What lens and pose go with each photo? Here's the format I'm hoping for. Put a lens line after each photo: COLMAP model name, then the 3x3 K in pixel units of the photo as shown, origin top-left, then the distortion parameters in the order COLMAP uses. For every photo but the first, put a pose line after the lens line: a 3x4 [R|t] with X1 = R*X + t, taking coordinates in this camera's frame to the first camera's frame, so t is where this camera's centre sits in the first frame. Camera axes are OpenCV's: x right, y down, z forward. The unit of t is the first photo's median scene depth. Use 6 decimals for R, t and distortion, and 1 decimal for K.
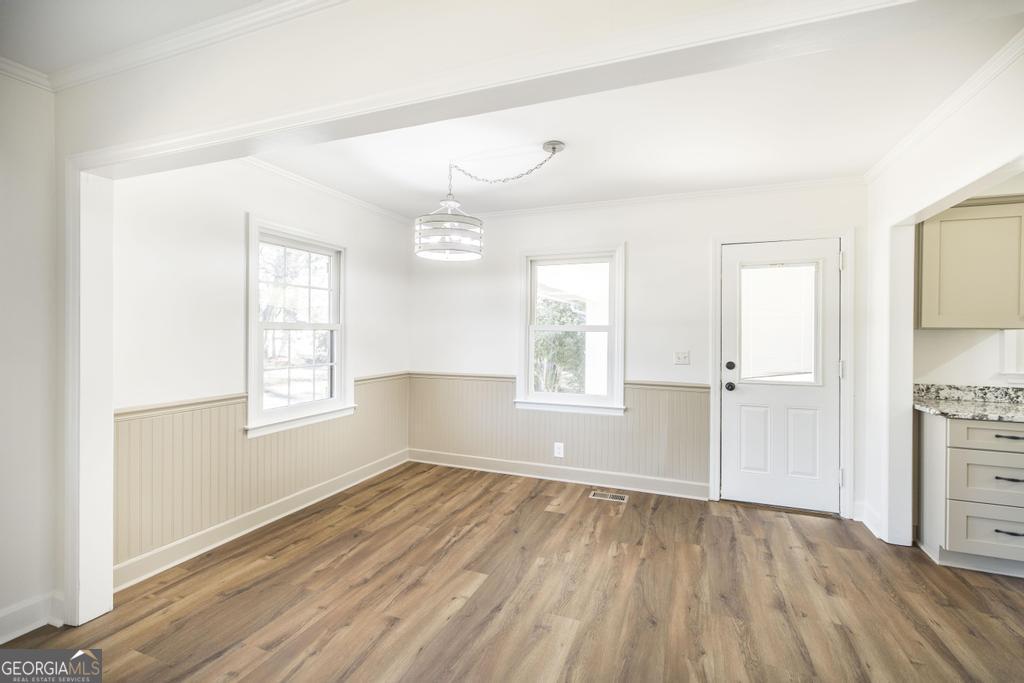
lens RADIAL K [[418.9, 0, 512.0], [0, 418.9, 341.5], [0, 0, 1]] dist [0.000966, -0.000054]
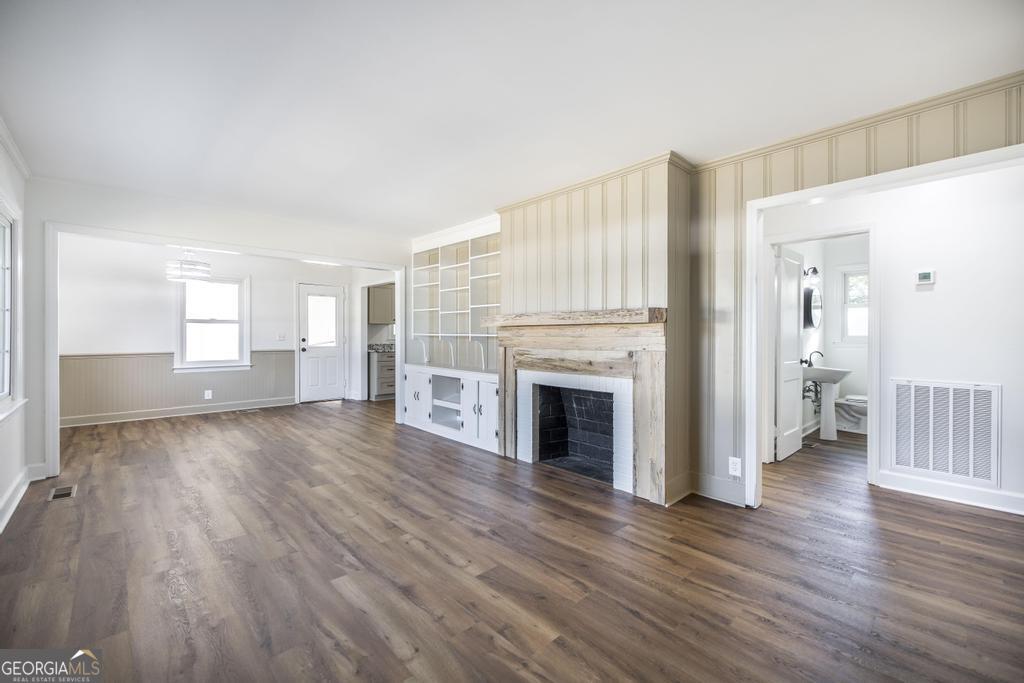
lens RADIAL K [[418.9, 0, 512.0], [0, 418.9, 341.5], [0, 0, 1]] dist [0.000966, -0.000054]
pose [[0.395862, -0.026592, 0.917925, -1.045274], [0.005016, 0.999628, 0.026796, 0.012021], [-0.918296, -0.006003, 0.395849, -0.852294]]
